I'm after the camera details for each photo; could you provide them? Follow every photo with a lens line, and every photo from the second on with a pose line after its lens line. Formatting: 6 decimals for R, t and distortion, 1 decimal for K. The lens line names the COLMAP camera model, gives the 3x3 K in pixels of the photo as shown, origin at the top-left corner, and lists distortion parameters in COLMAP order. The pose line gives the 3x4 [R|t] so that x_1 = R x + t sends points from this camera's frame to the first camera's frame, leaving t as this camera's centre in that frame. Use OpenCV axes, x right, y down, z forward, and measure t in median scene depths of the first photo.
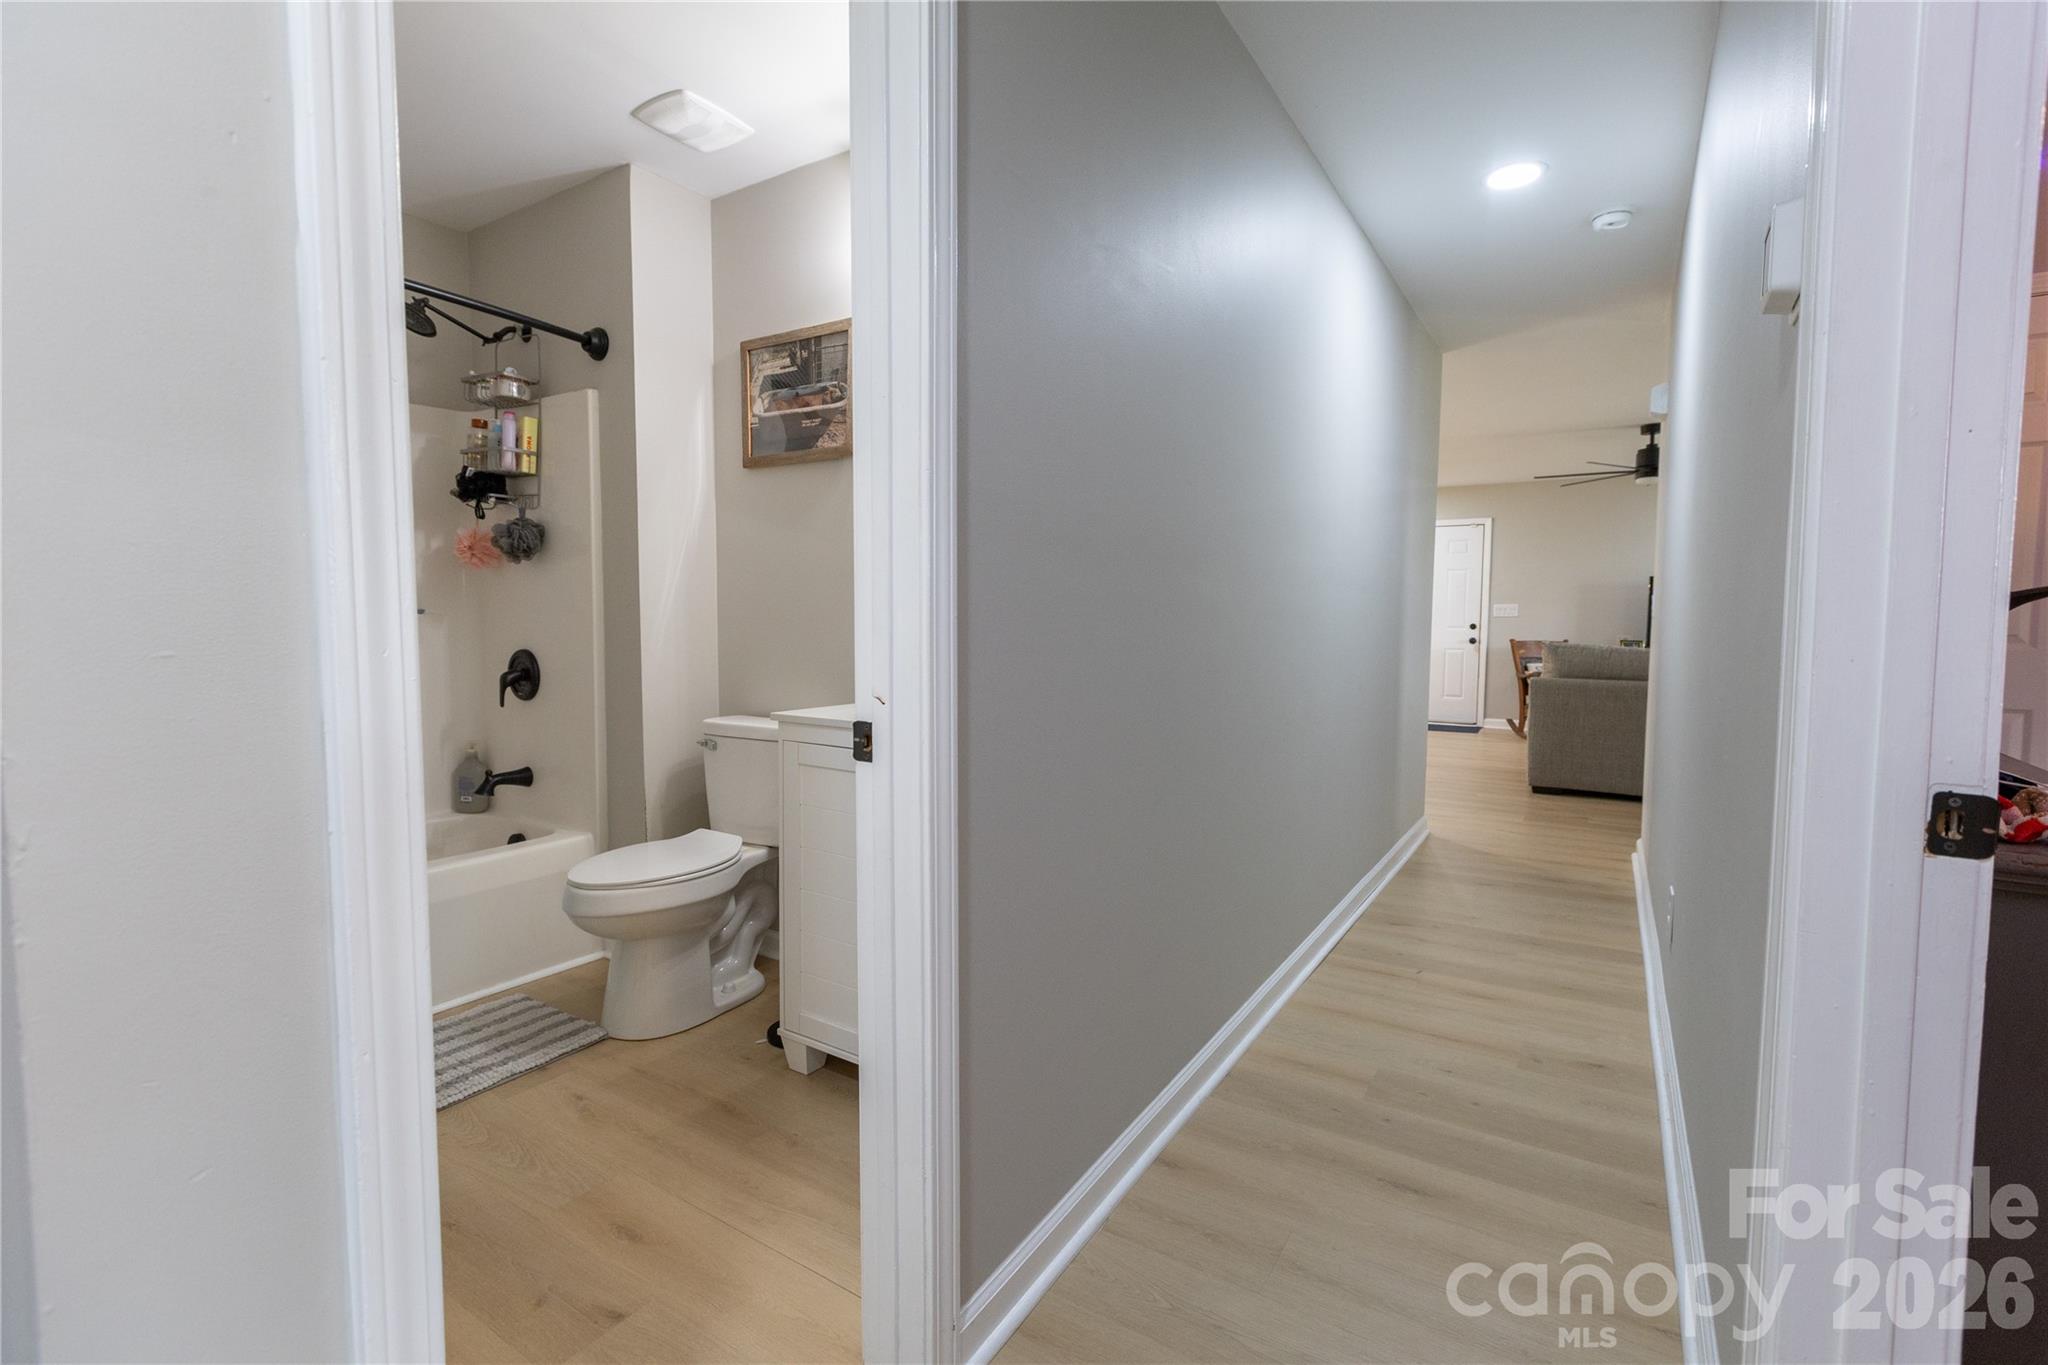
lens RADIAL K [[907.9, 0, 1019.5], [0, 907.9, 678.1], [0, 0, 1]] dist [-0.001119, -0.000280]
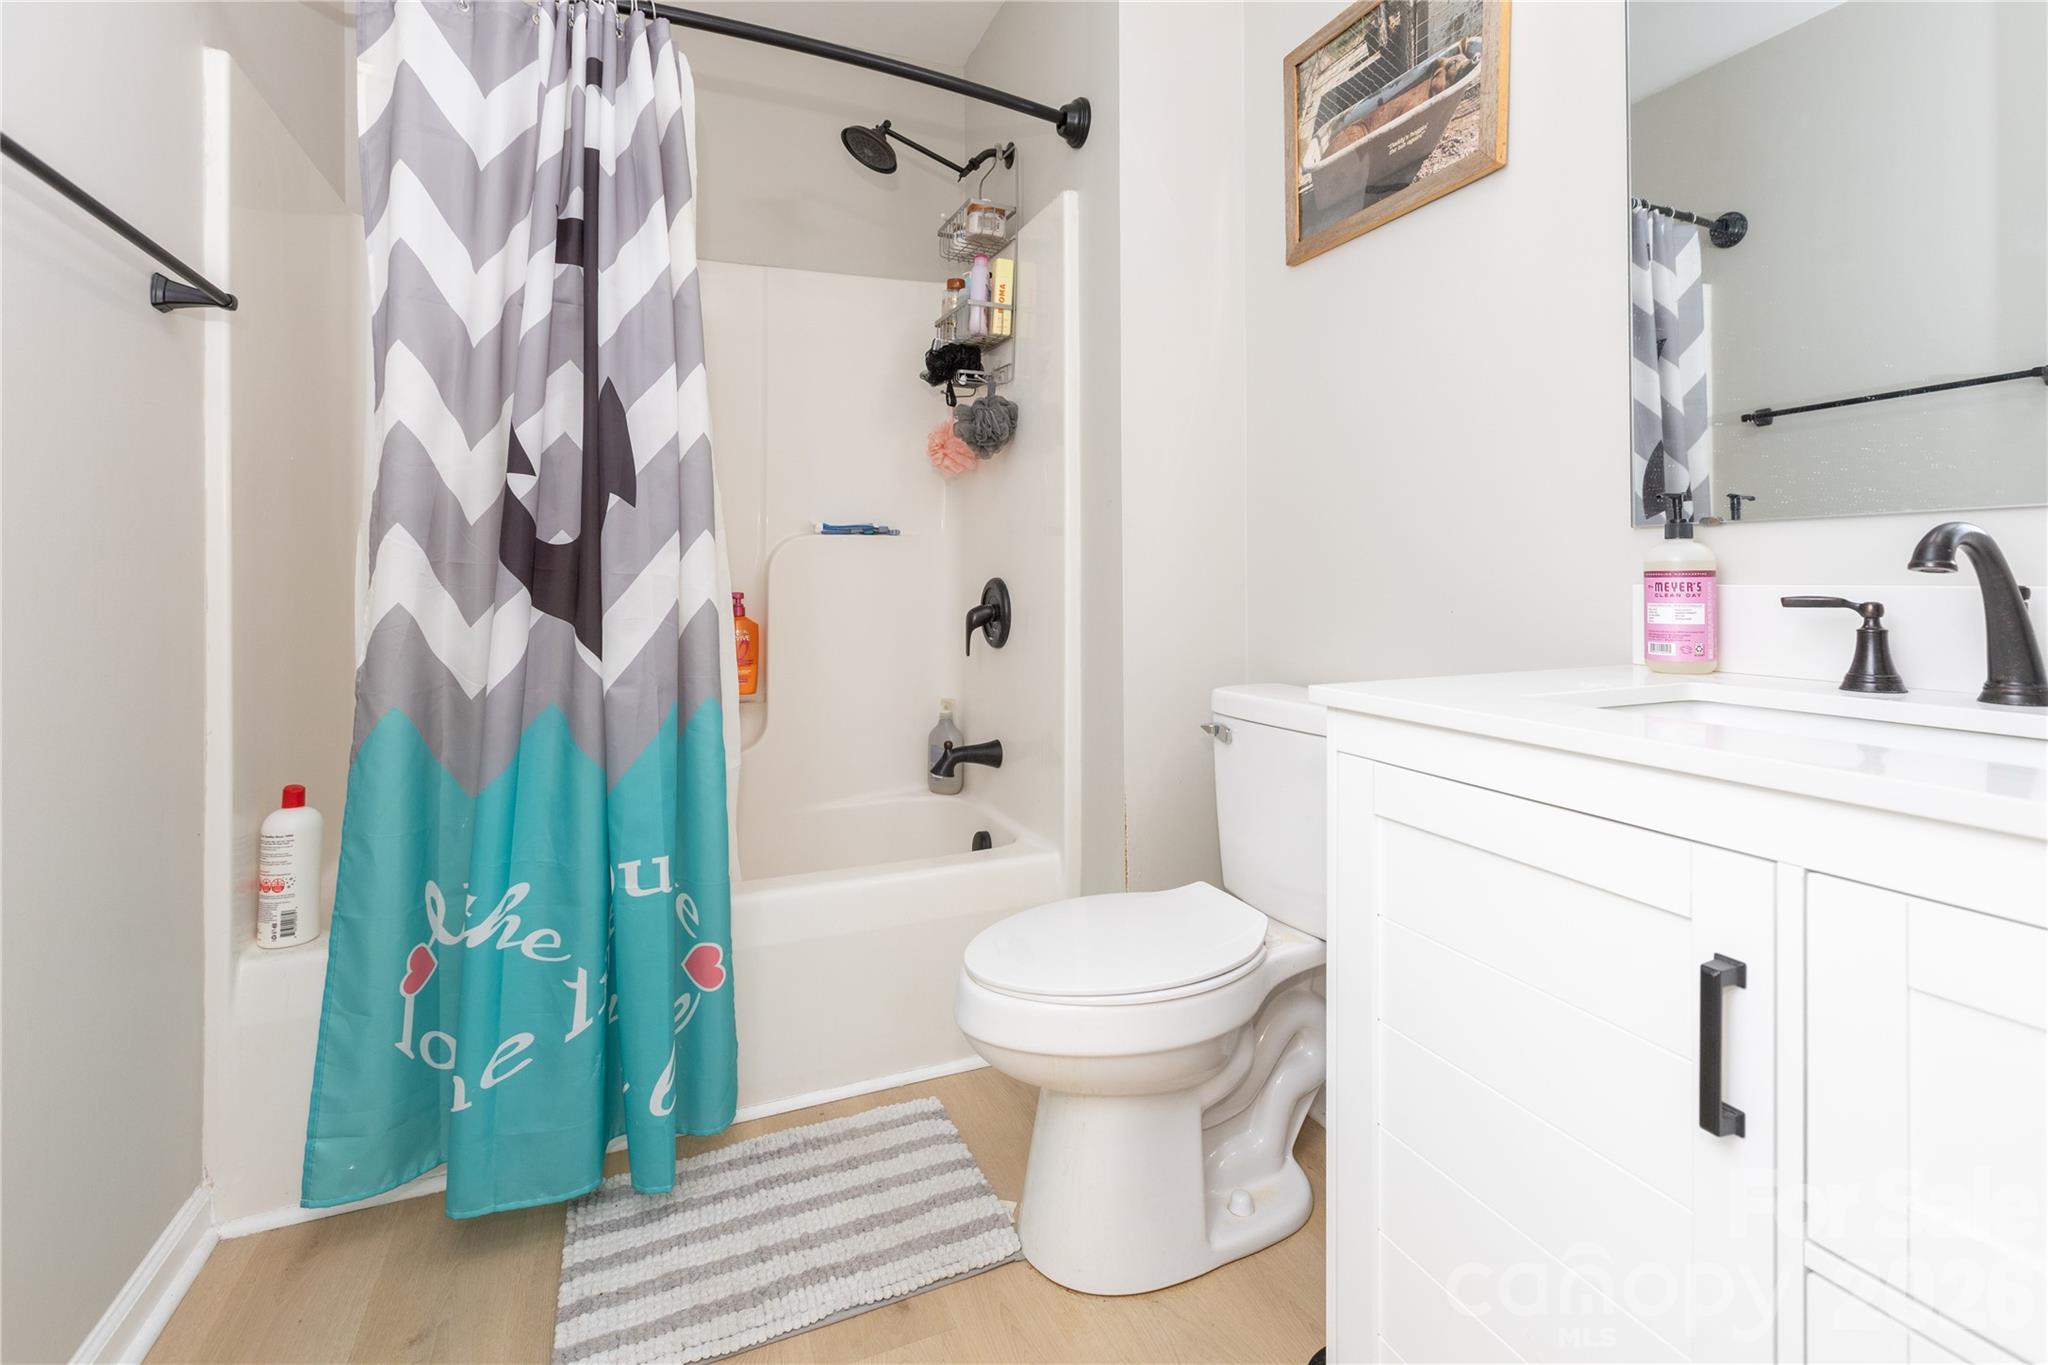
lens RADIAL K [[907.9, 0, 1057.2], [0, 907.9, 586.2], [0, 0, 1]] dist [-0.001119, -0.000280]
pose [[0.829792, -0.009858, -0.557986, -0.105043], [-0.021249, 0.998561, -0.049240, 0.010684], [0.557669, 0.052716, 0.828388, 0.456868]]
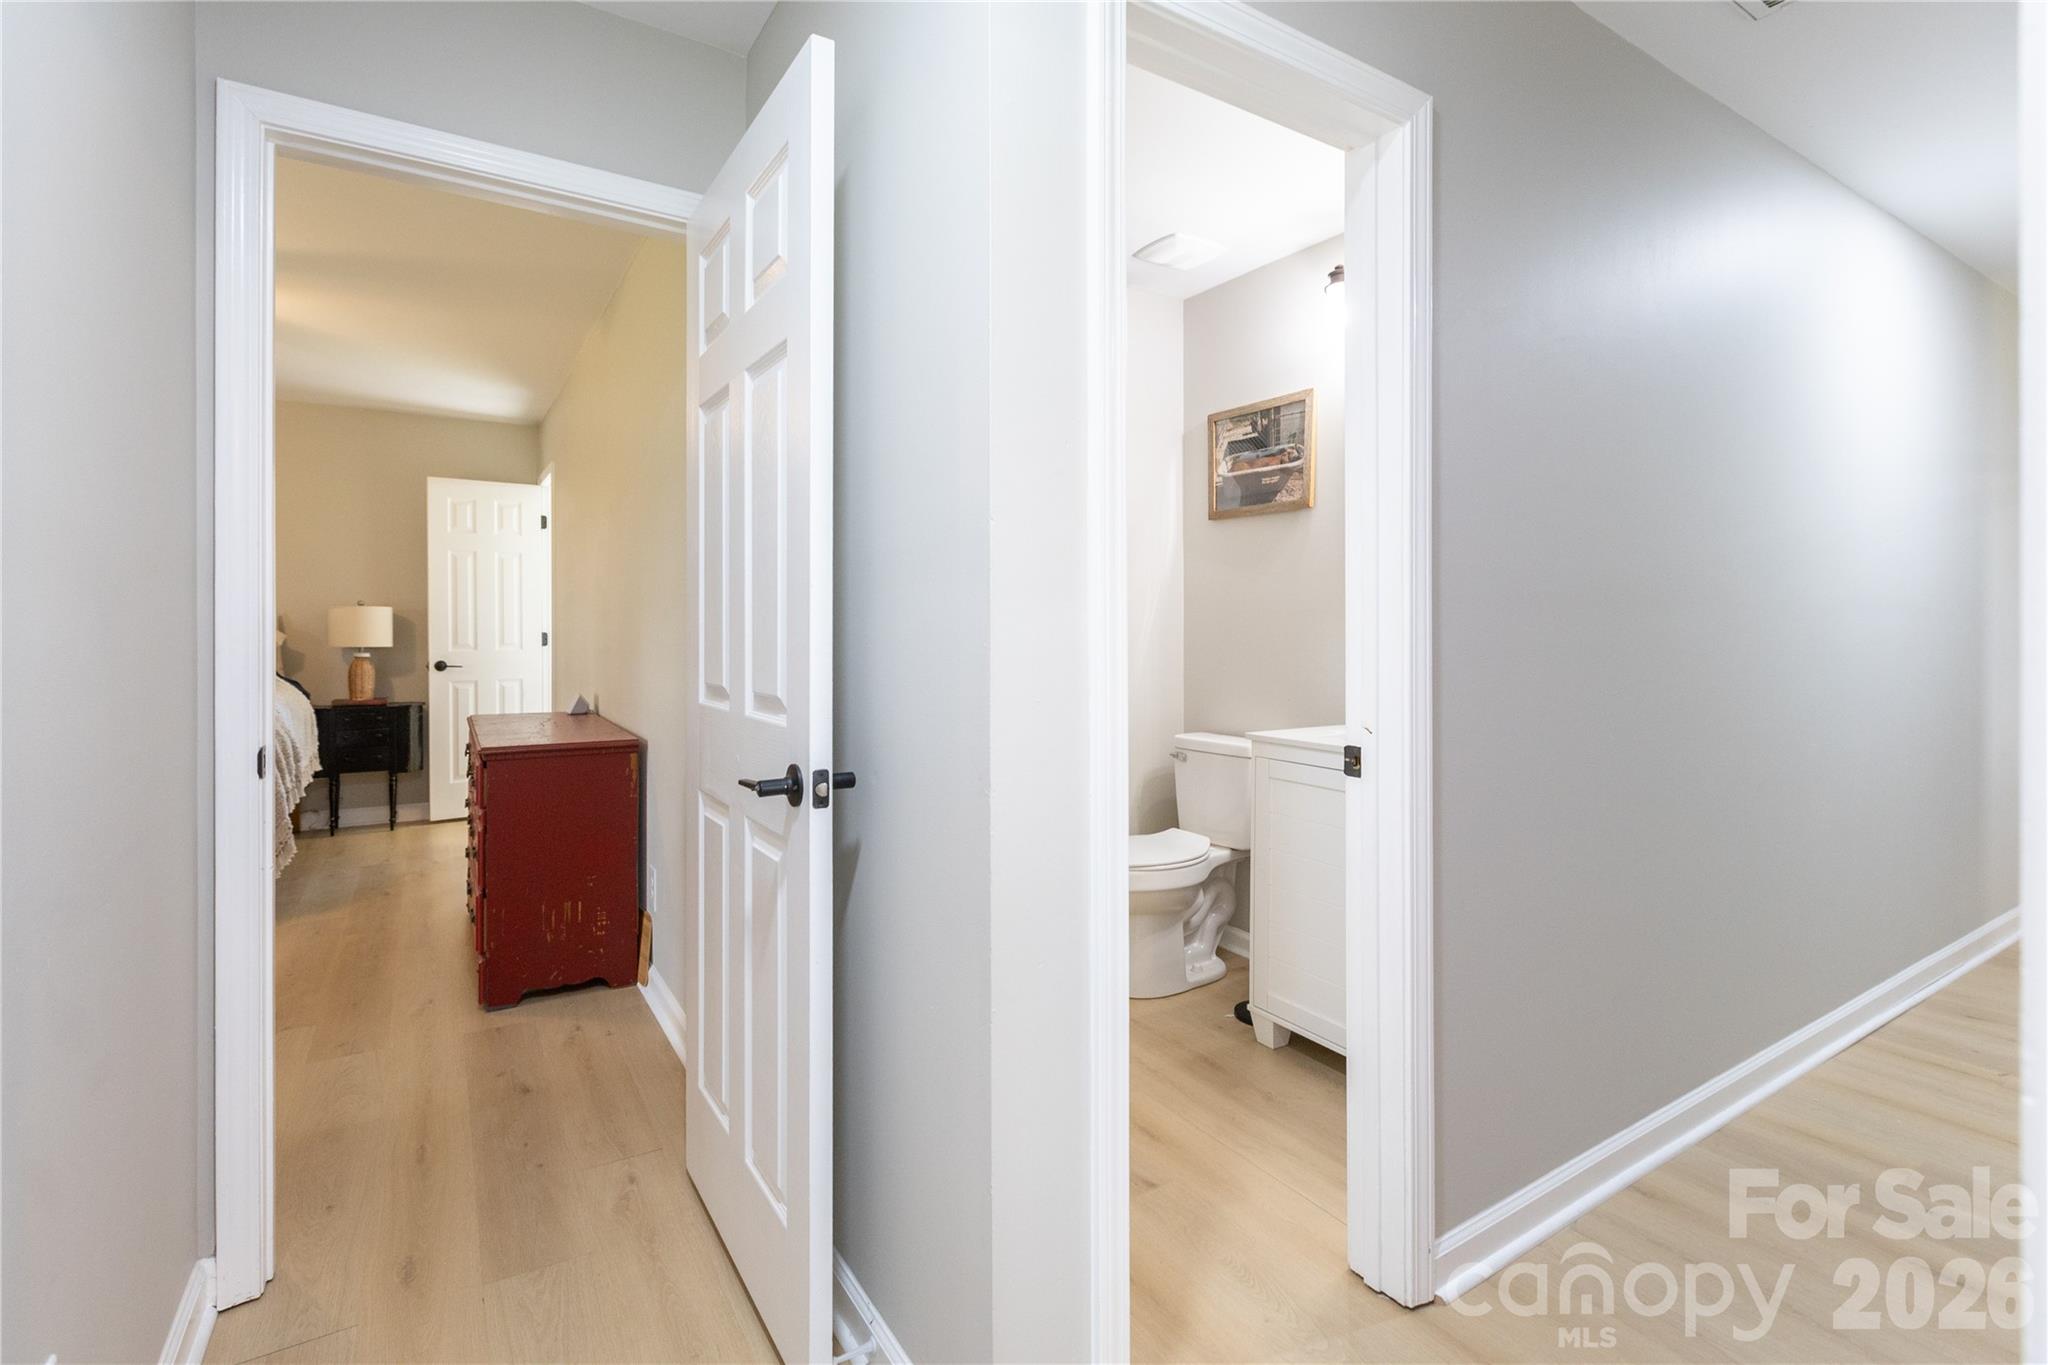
lens RADIAL K [[950.5, 0, 1006.1], [0, 950.5, 627.1], [0, 0, 1]] dist [-0.002691, -0.000236]
pose [[0.904722, -0.004051, -0.425984, -0.019985], [-0.024789, 0.997760, -0.062136, -0.012329], [0.425282, 0.066775, 0.902594, -0.217161]]
